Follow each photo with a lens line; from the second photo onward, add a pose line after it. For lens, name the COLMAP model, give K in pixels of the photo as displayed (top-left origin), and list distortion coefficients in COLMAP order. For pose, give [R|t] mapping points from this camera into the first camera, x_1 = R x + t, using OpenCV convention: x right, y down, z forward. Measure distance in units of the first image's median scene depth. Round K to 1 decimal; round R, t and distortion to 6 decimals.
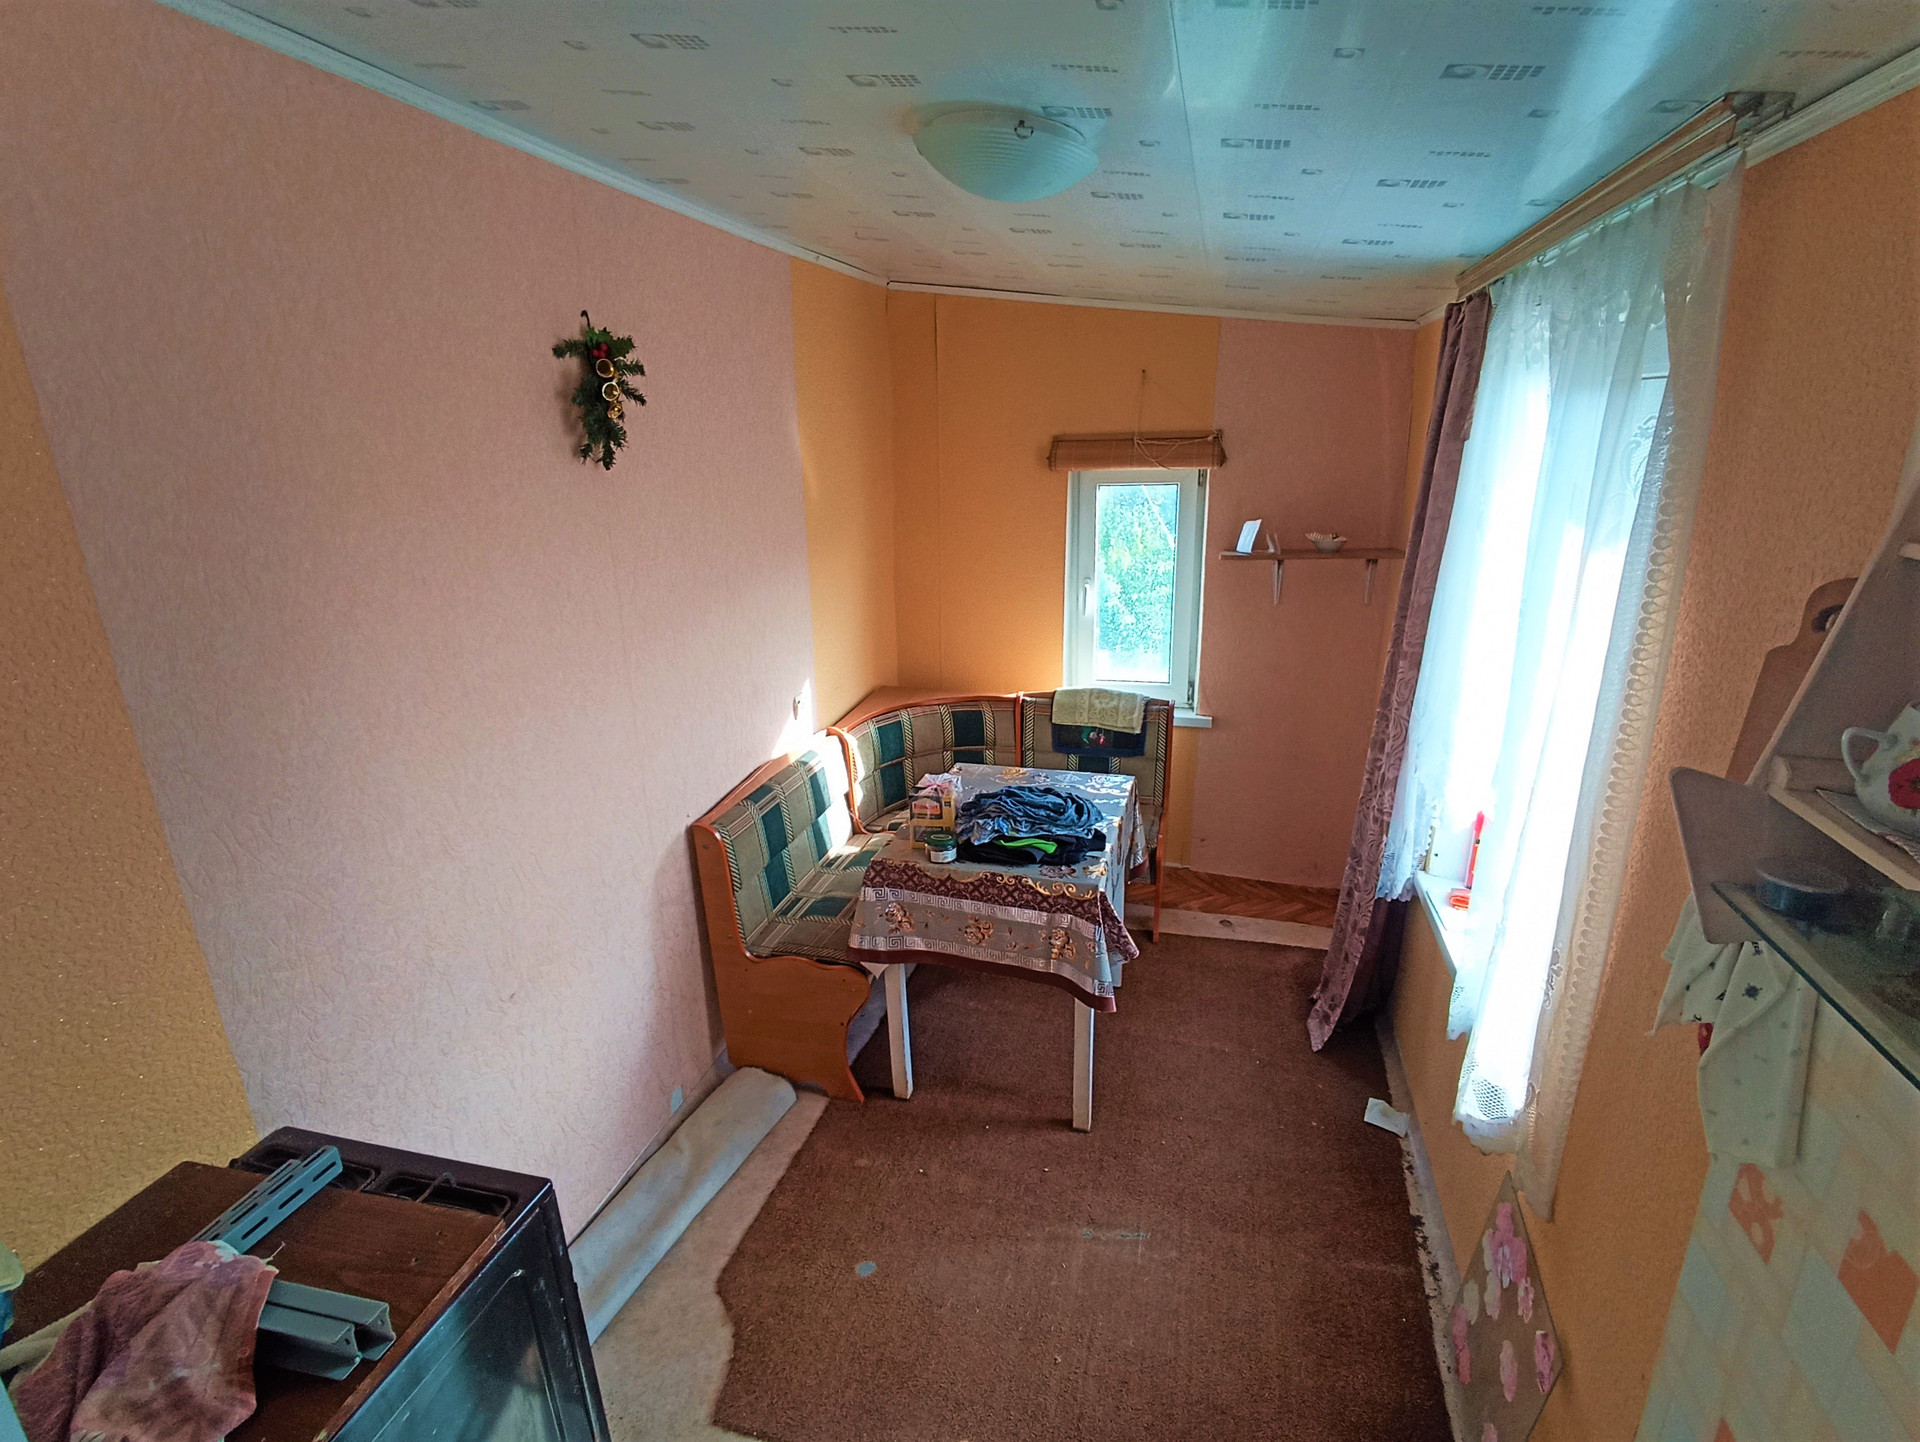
lens RADIAL K [[917.8, 0, 956.1], [0, 917.8, 719.7], [0, 0, 1]] dist [-0.003927, 0.000009]
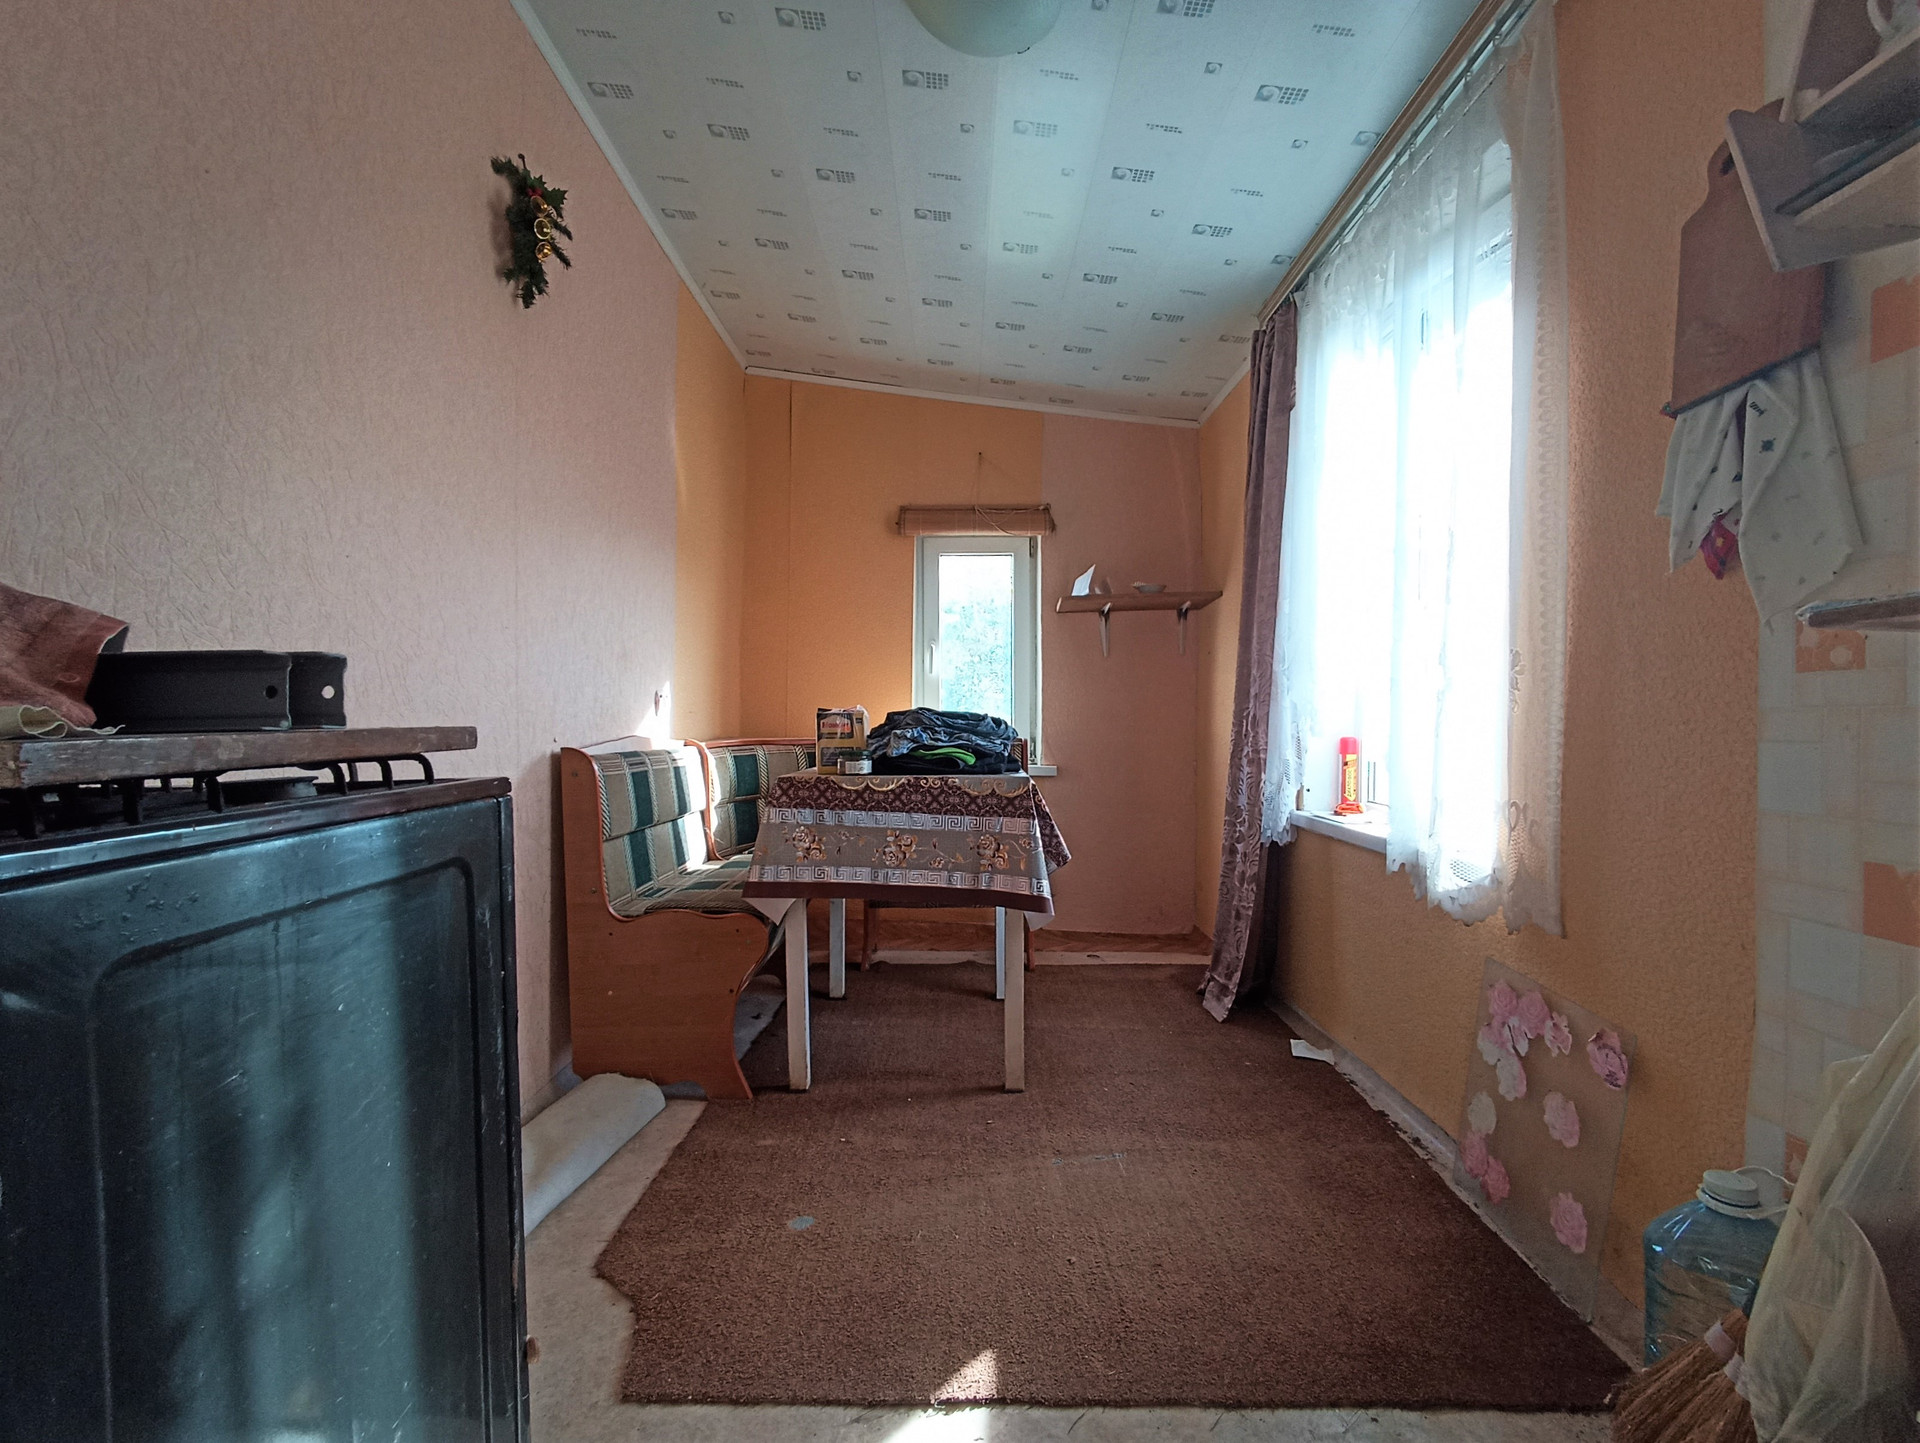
lens RADIAL K [[879.2, 0, 951.4], [0, 879.2, 722.0], [0, 0, 1]] dist [-0.003070, 0.000130]
pose [[0.965228, 0.022270, 0.260460, -0.148785], [0.054358, 0.957486, -0.283313, 0.344106], [-0.255697, 0.287620, 0.922981, 0.139569]]
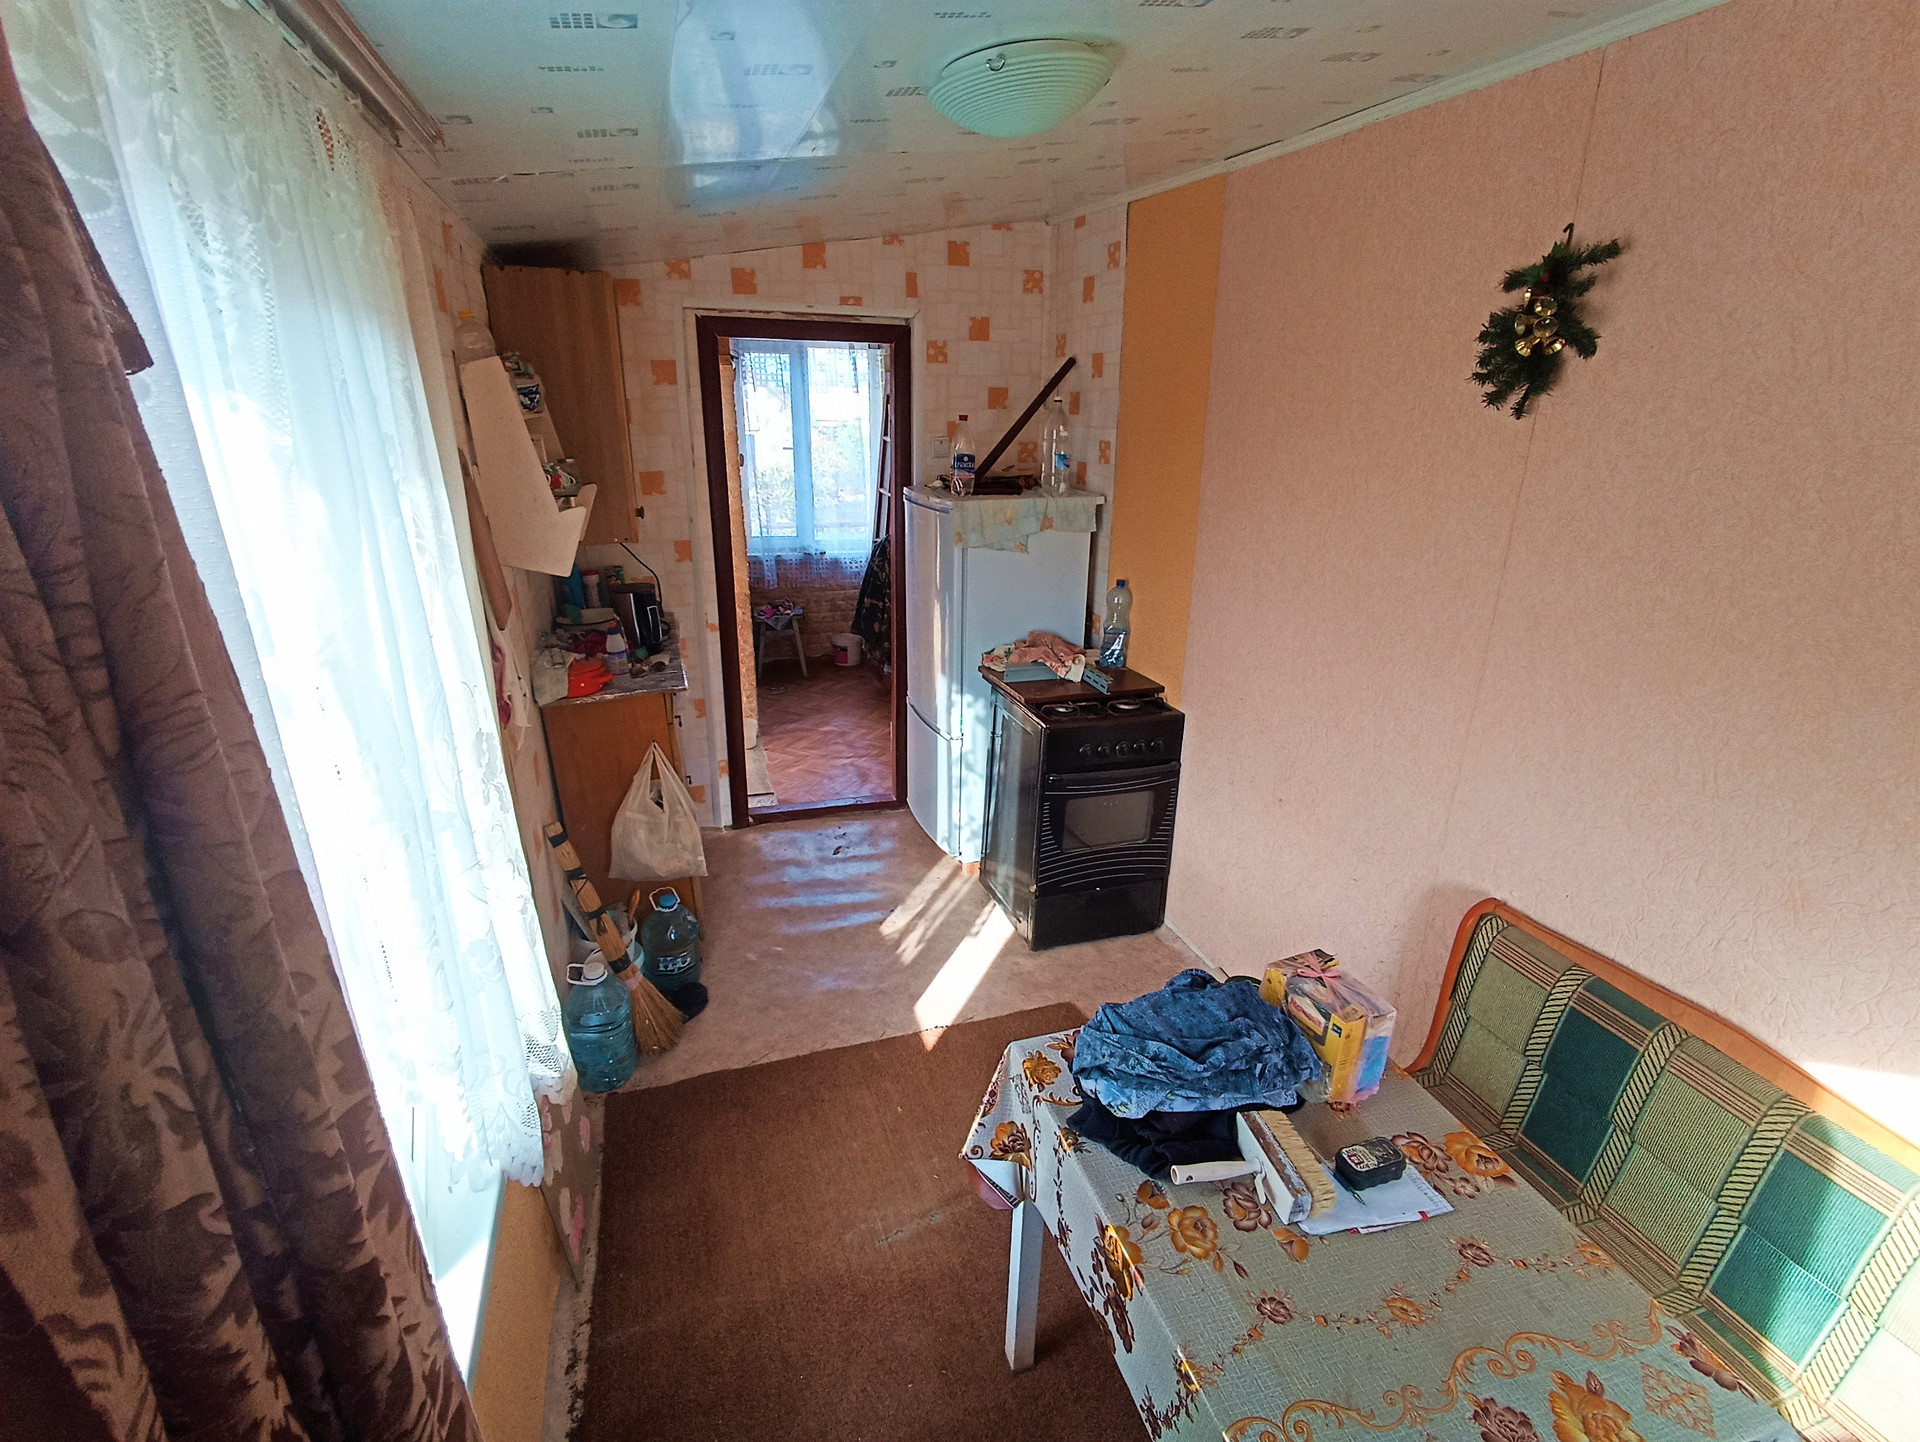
lens RADIAL K [[879.2, 0, 951.4], [0, 879.2, 721.5], [0, 0, 1]] dist [-0.003070, 0.000130]
pose [[-0.821562, 0.209054, -0.530408, 0.445142], [-0.169690, 0.798515, 0.577563, -0.352813], [0.544280, 0.564509, -0.620555, 1.126223]]
